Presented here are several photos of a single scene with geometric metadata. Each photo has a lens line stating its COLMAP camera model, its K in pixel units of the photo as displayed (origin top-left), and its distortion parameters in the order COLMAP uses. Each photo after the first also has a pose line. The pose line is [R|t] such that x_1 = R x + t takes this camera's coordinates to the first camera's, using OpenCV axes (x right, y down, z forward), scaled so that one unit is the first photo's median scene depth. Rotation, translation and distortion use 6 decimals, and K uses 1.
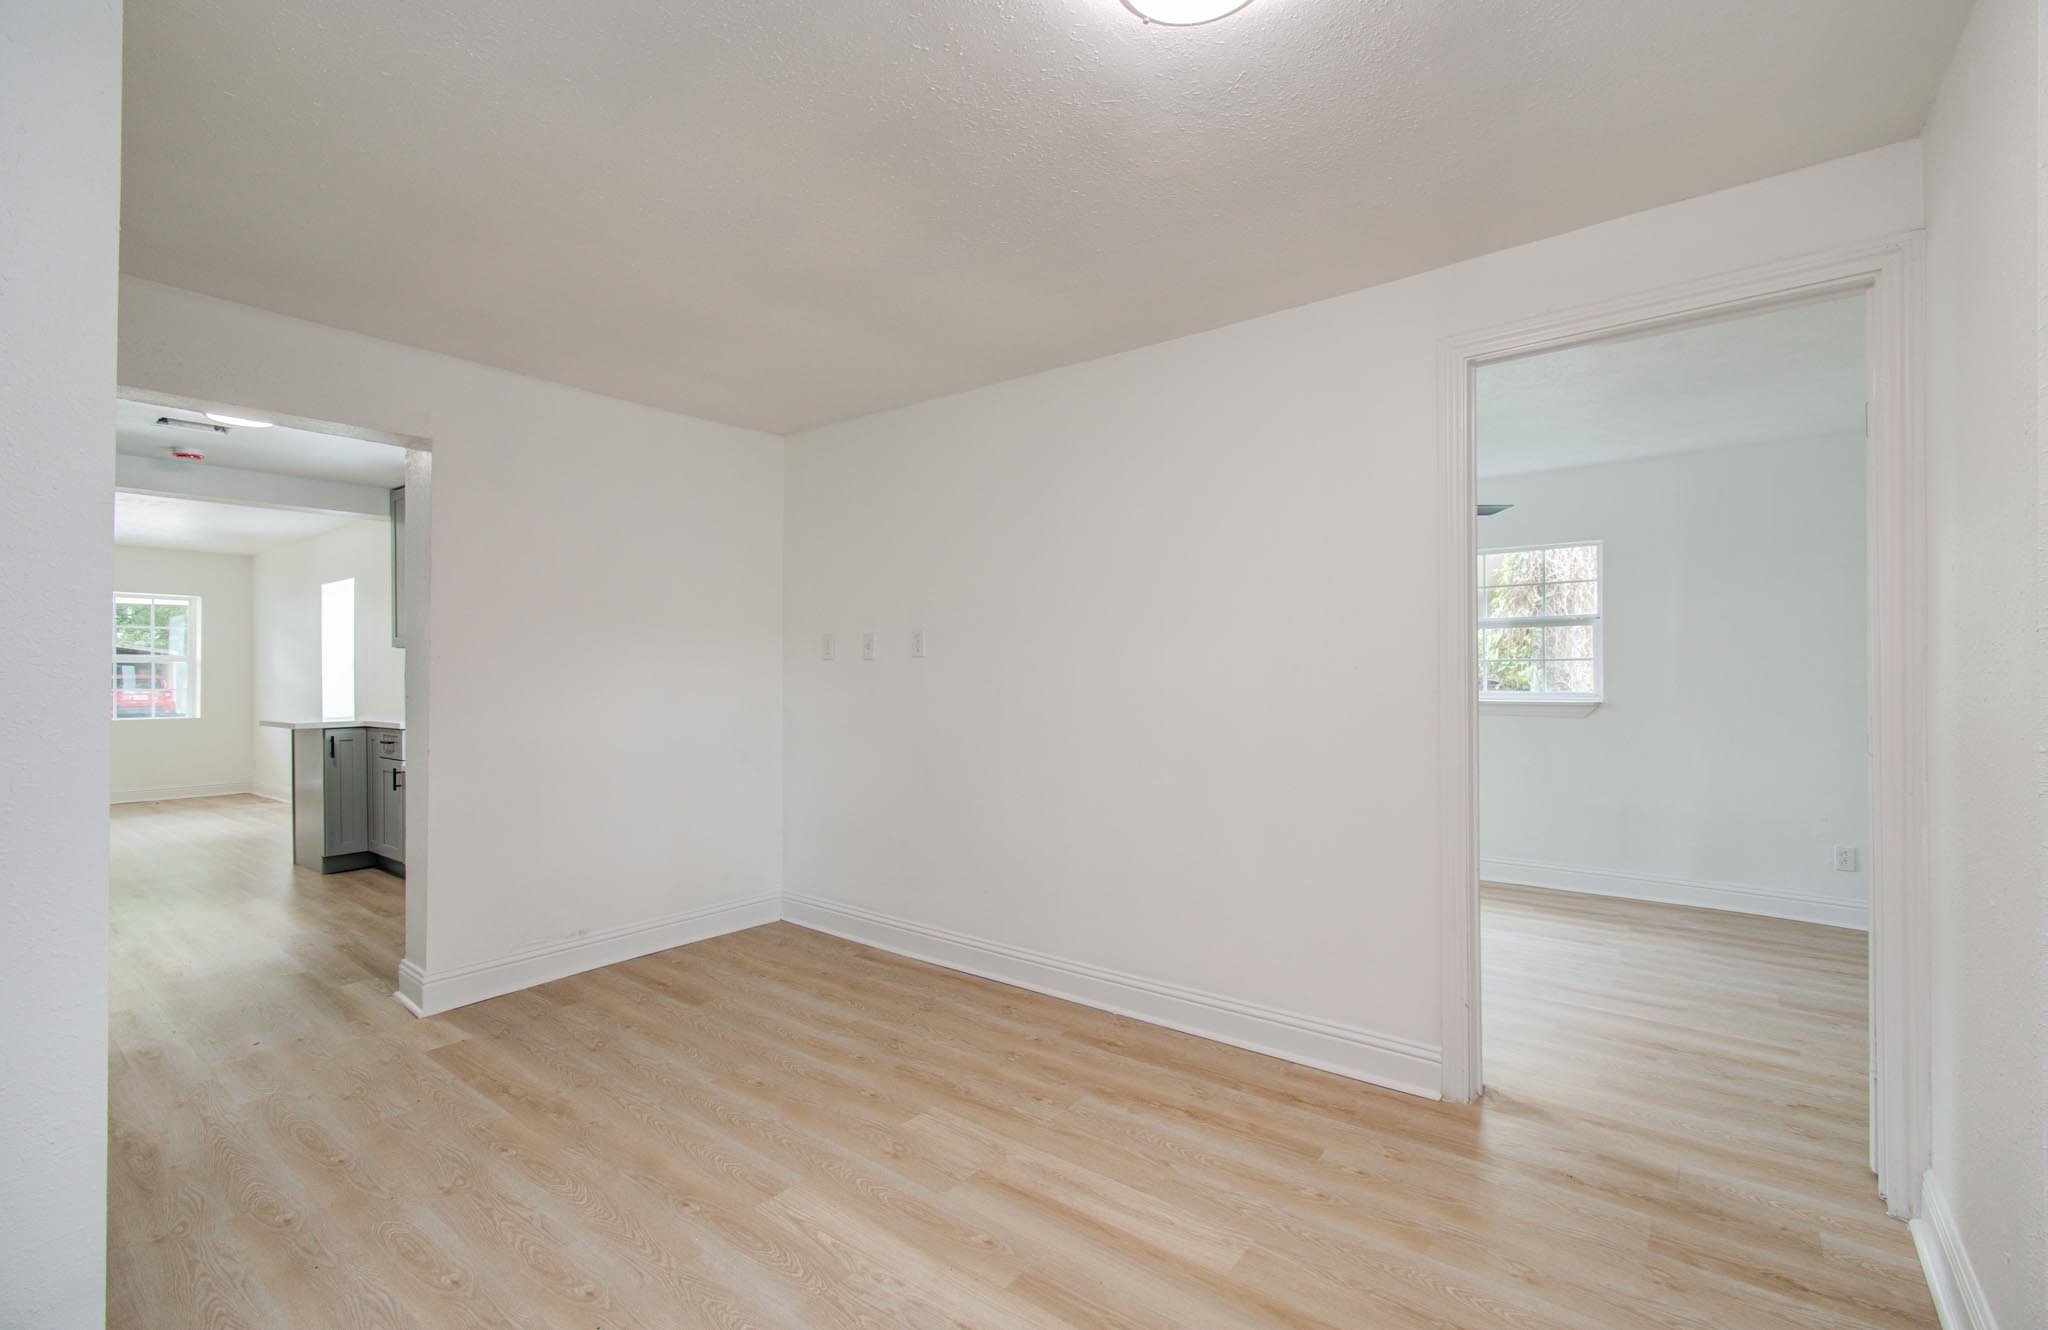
lens RADIAL K [[882.6, 0, 1013.9], [0, 882.6, 670.0], [0, 0, 1]] dist [-0.001878, -0.000257]
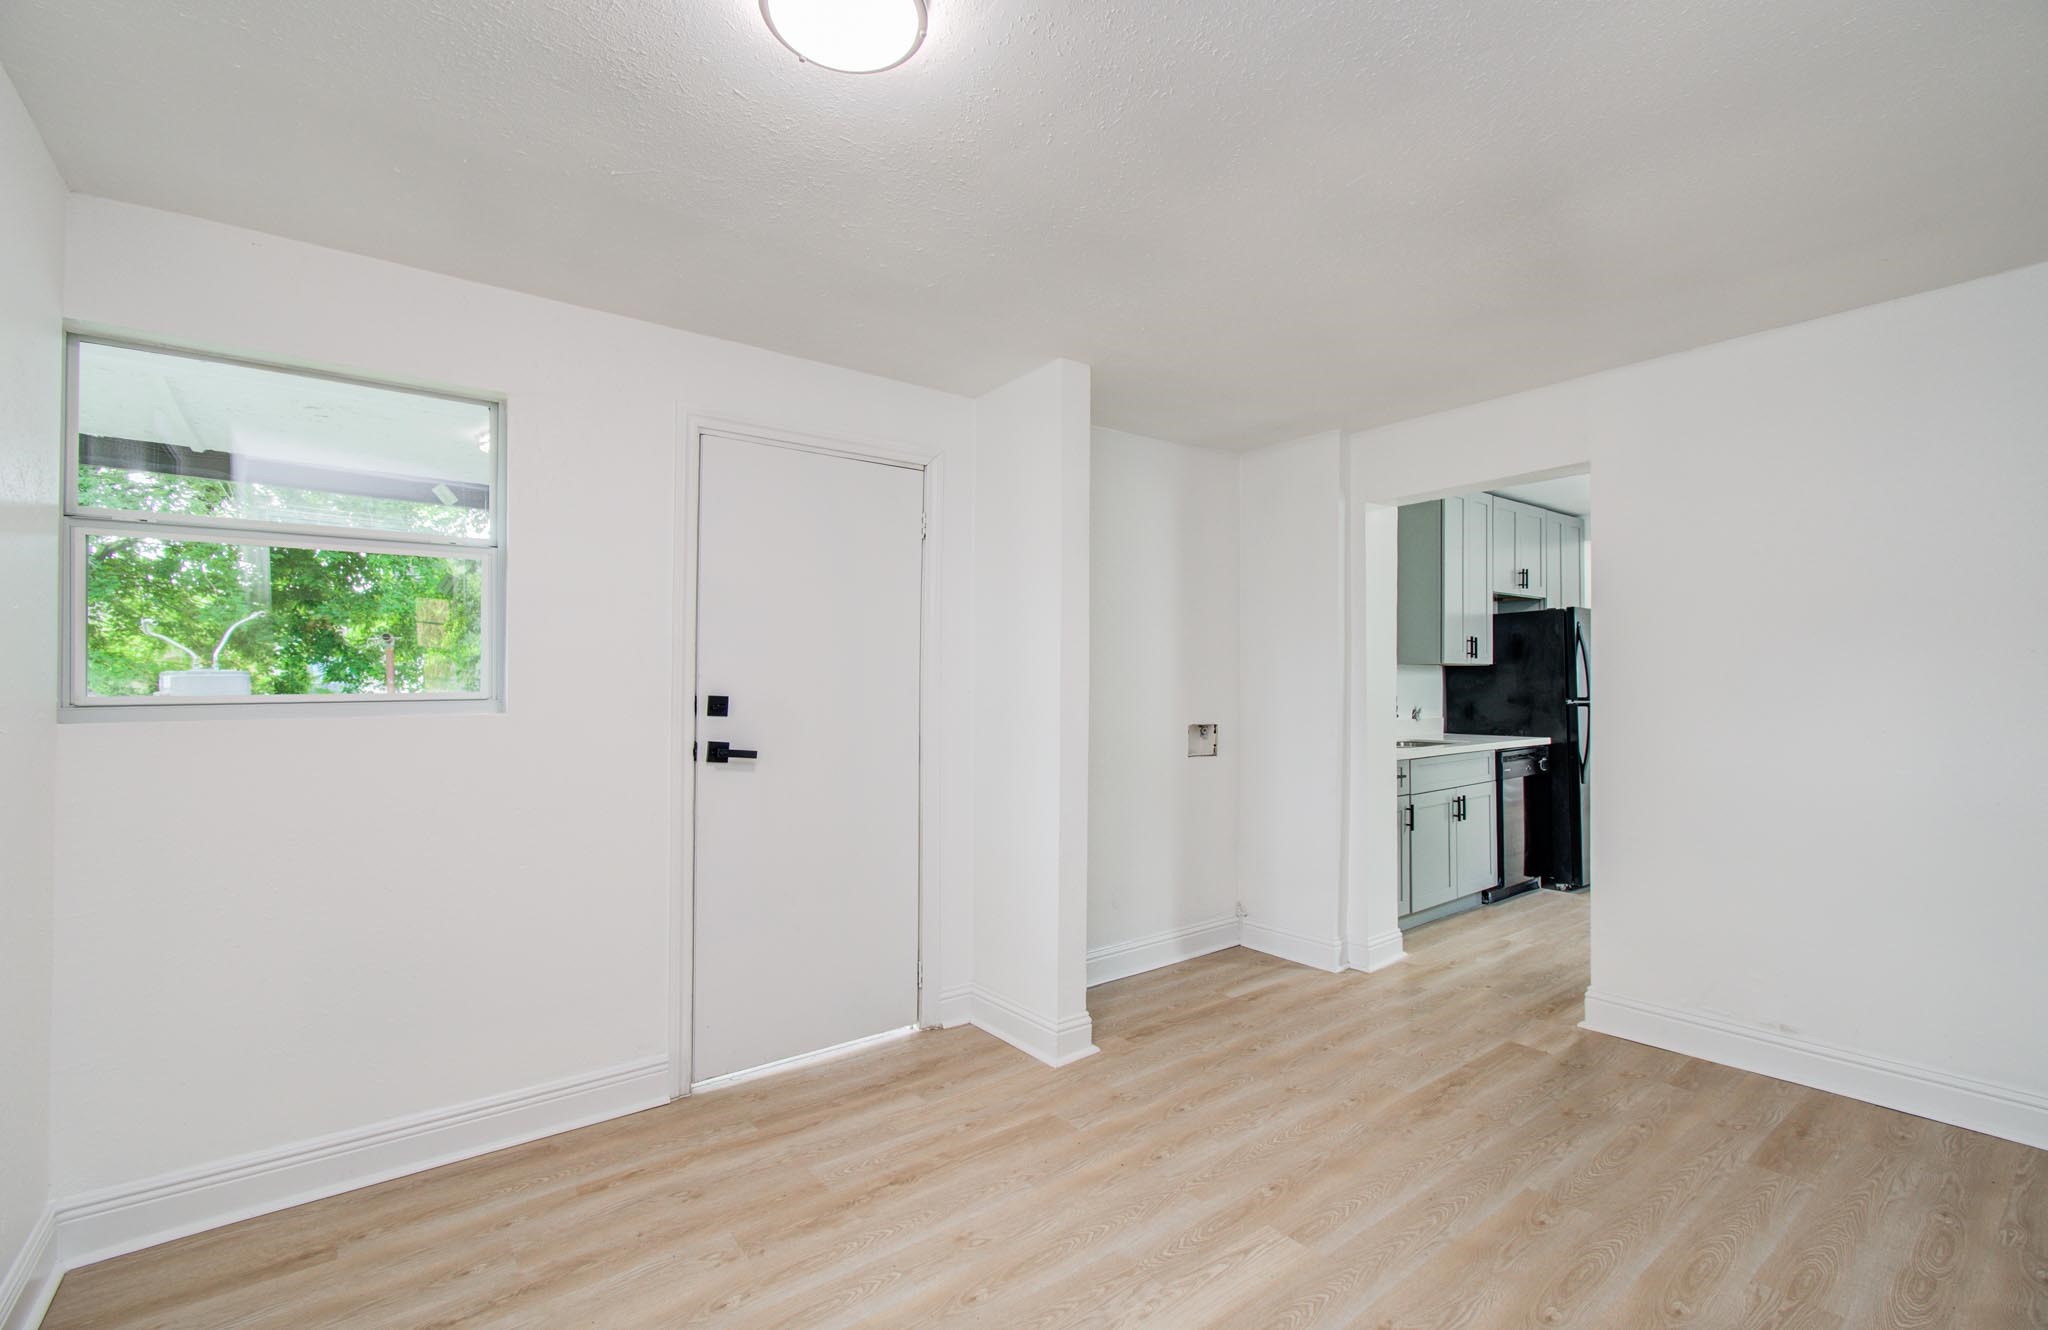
lens RADIAL K [[882.6, 0, 1013.9], [0, 882.6, 670.0], [0, 0, 1]] dist [-0.001878, -0.000257]
pose [[-0.238251, -0.011639, -0.971134, 0.572409], [0.001548, 0.999922, -0.012363, -0.008776], [0.971202, -0.004448, -0.238214, 0.724669]]
